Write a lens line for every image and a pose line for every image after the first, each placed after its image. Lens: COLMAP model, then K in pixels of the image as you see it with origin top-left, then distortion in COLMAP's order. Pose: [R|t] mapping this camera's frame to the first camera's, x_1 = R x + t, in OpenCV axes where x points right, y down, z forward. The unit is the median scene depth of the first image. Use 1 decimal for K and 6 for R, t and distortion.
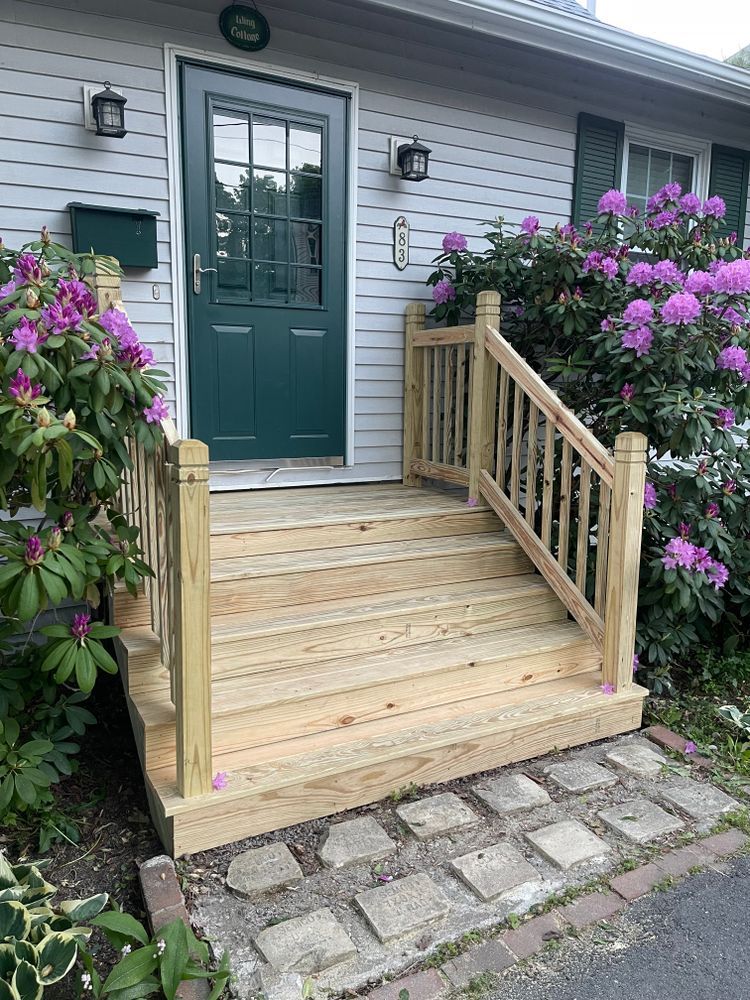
lens RADIAL K [[713.3, 0, 375.0], [0, 713.3, 500.0], [0, 0, 1]] dist [0.004669, -0.005033]
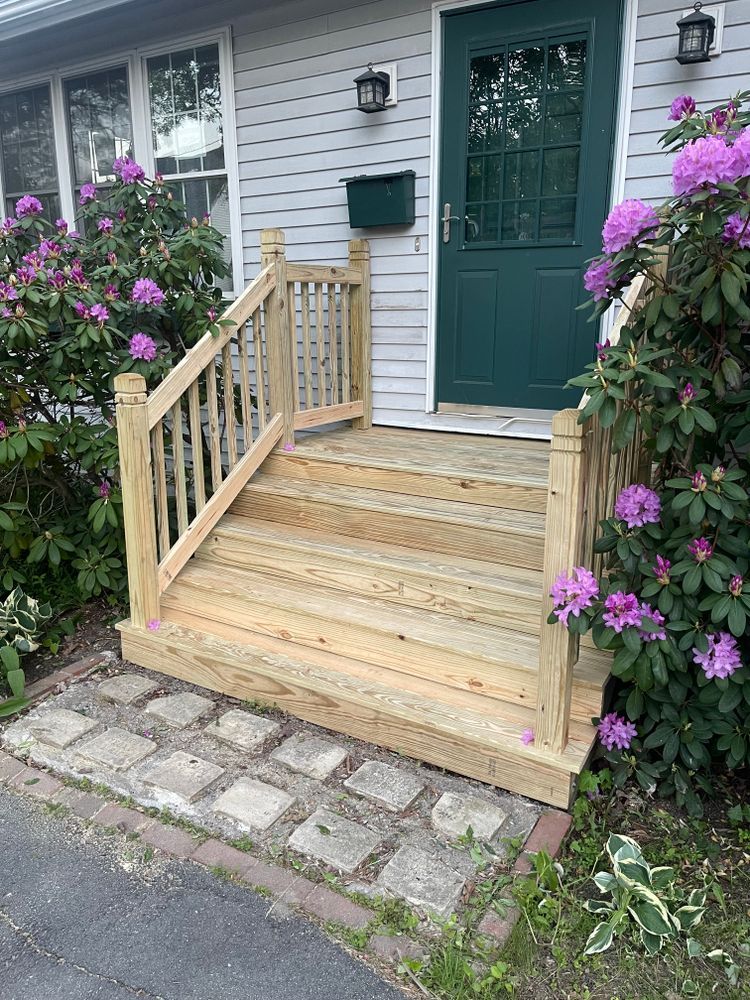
lens RADIAL K [[713.3, 0, 375.0], [0, 713.3, 500.0], [0, 0, 1]] dist [0.004669, -0.005033]
pose [[0.563855, 0.204944, -0.800041, 0.871139], [-0.141140, 0.978382, 0.151156, -0.087595], [0.813724, 0.027687, 0.580592, 0.443177]]
